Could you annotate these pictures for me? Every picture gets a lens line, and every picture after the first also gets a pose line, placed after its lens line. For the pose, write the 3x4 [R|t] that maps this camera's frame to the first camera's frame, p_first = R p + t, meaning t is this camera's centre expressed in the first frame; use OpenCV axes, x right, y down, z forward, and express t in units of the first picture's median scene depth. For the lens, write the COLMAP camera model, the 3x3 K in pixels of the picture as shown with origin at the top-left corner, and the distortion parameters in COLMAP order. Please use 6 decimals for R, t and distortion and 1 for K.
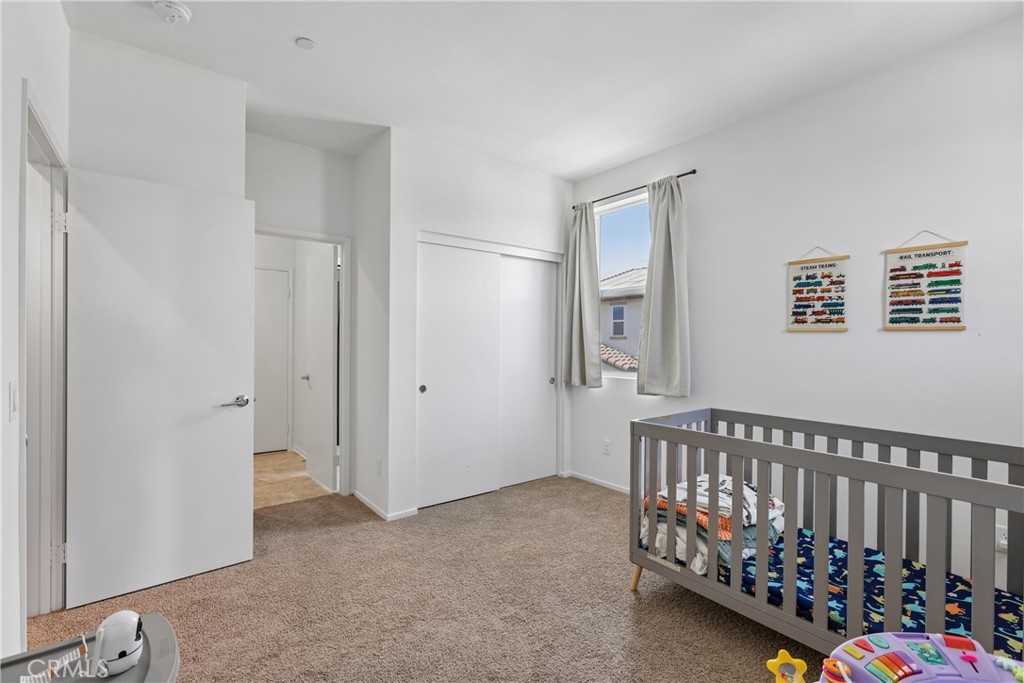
lens RADIAL K [[456.6, 0, 508.9], [0, 456.6, 347.2], [0, 0, 1]] dist [-0.009364, 0.005149]
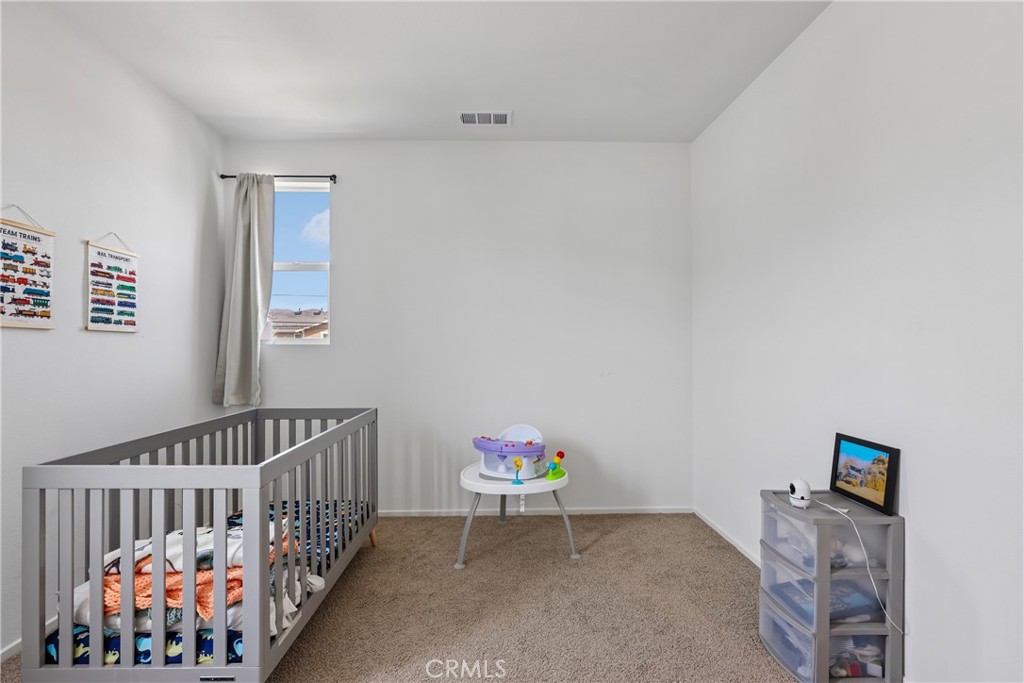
lens RADIAL K [[456.6, 0, 507.5], [0, 456.6, 345.6], [0, 0, 1]] dist [-0.009364, 0.005149]
pose [[-0.805283, -0.000615, 0.592891, -0.340738], [0.008912, 0.999874, 0.013143, -0.010313], [-0.592824, 0.015867, -0.805176, 1.151335]]
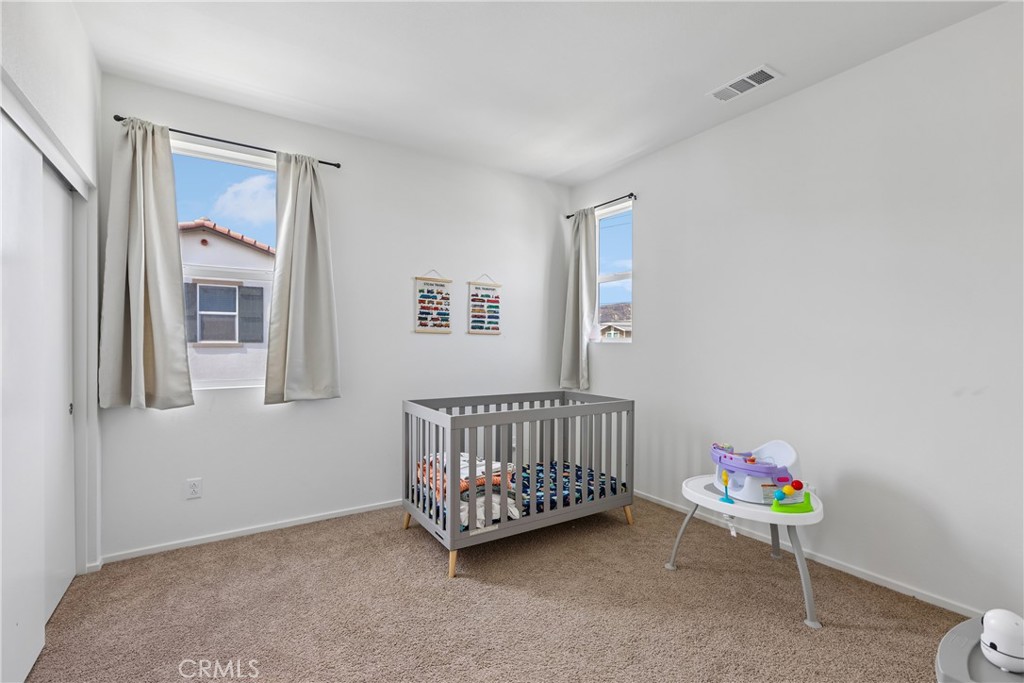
lens RADIAL K [[456.6, 0, 504.6], [0, 456.6, 349.0], [0, 0, 1]] dist [-0.009364, 0.005149]
pose [[0.089836, -0.014598, 0.995850, -0.666162], [0.007855, 0.999872, 0.013948, -0.004313], [-0.995926, 0.006570, 0.089939, 0.693291]]
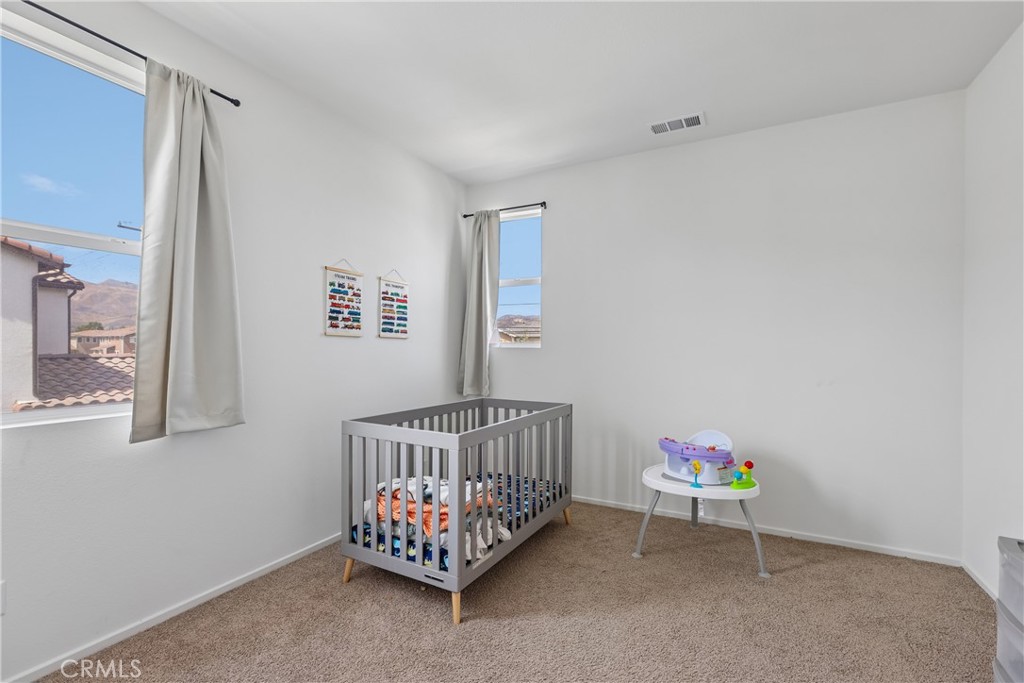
lens RADIAL K [[456.6, 0, 506.3], [0, 456.6, 354.3], [0, 0, 1]] dist [-0.009364, 0.005149]
pose [[-0.400682, -0.016345, 0.916071, -0.509035], [0.006532, 0.999764, 0.020695, -0.010725], [-0.916194, 0.014276, -0.400481, 1.120005]]
